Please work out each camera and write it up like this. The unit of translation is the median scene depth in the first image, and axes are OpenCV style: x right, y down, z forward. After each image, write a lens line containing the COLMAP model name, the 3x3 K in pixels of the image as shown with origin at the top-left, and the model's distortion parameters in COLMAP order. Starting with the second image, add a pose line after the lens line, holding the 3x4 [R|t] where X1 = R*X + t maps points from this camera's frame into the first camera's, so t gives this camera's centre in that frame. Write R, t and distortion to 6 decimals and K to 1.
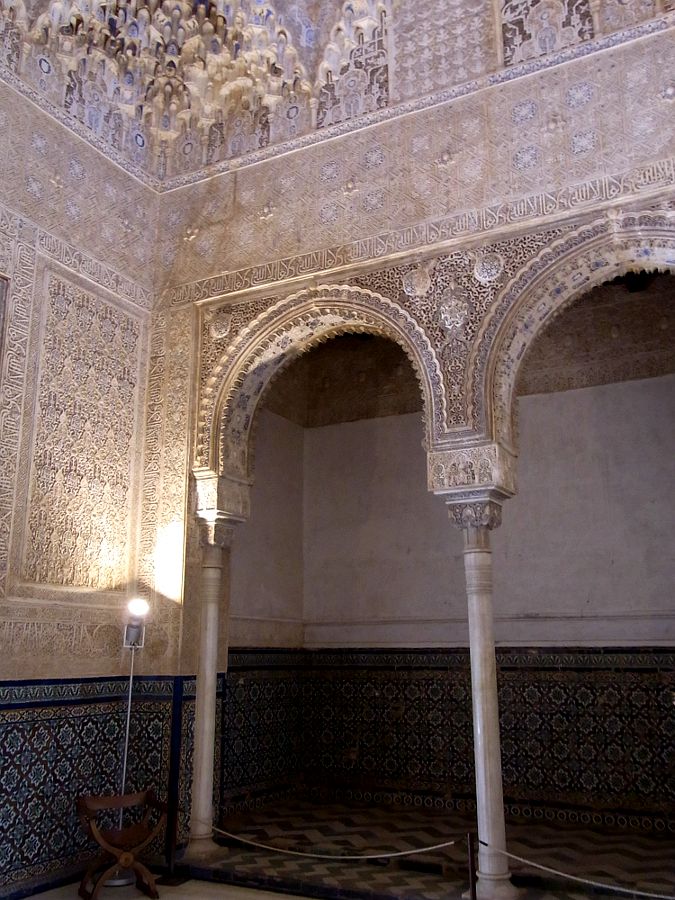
lens RADIAL K [[790.3, 0, 337.5], [0, 790.3, 450.0], [0, 0, 1]] dist [-0.122213, 0.116568]
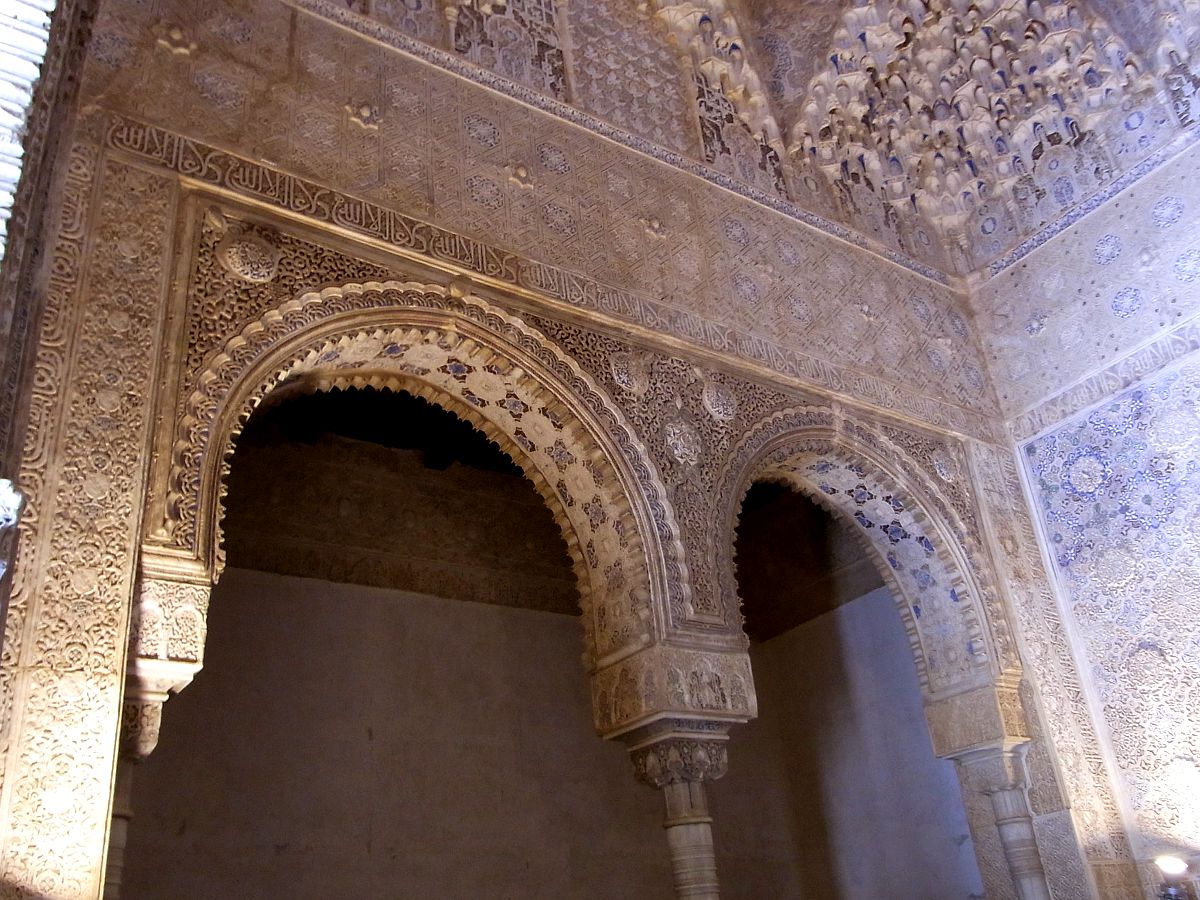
lens RADIAL K [[1053.8, 0, 600.0], [0, 1053.8, 450.0], [0, 0, 1]] dist [-0.122213, 0.116568]
pose [[0.446877, 0.376539, 0.811492, -0.520013], [-0.130353, 0.924831, -0.357346, 0.134727], [-0.885047, 0.053909, 0.462369, 0.578101]]
